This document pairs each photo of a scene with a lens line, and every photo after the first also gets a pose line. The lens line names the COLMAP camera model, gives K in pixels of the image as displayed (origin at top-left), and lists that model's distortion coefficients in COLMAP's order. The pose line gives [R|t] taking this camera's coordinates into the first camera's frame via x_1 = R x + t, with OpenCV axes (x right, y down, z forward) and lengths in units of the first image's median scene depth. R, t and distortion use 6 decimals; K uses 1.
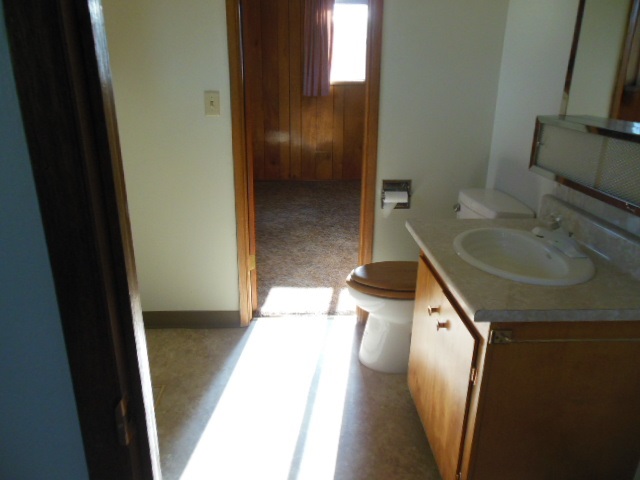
lens RADIAL K [[483.6, 0, 315.9], [0, 483.6, 239.8], [0, 0, 1]] dist [-0.087820, 0.139100]
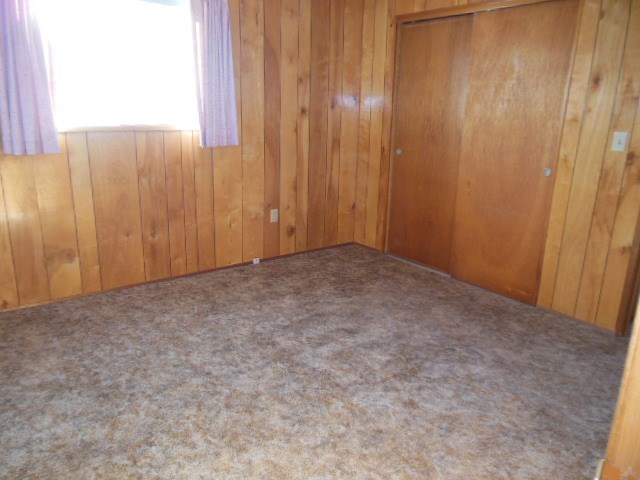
lens RADIAL K [[483.6, 0, 315.9], [0, 483.6, 239.8], [0, 0, 1]] dist [-0.087820, 0.139100]
pose [[0.820224, -0.144675, 0.553445, -0.050277], [0.177379, 0.984126, -0.005624, -0.156611], [-0.543846, 0.102782, 0.832867, 0.428736]]
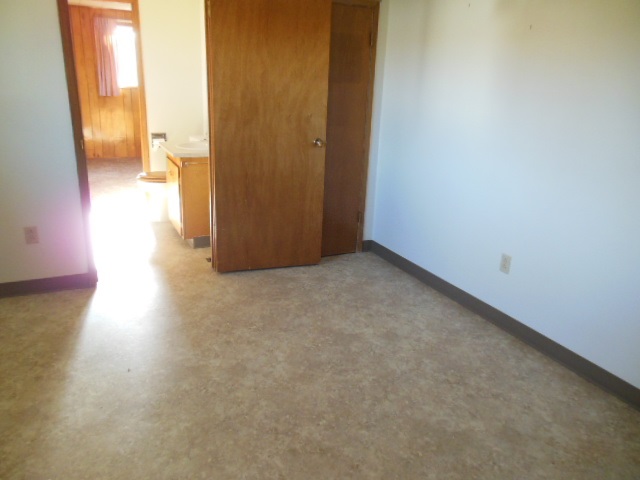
lens RADIAL K [[483.6, 0, 315.9], [0, 483.6, 239.8], [0, 0, 1]] dist [-0.087820, 0.139100]
pose [[0.919552, -0.093516, 0.381679, -0.017500], [0.099136, 0.995062, 0.004961, 0.175960], [-0.380258, 0.033276, 0.924282, -0.515333]]
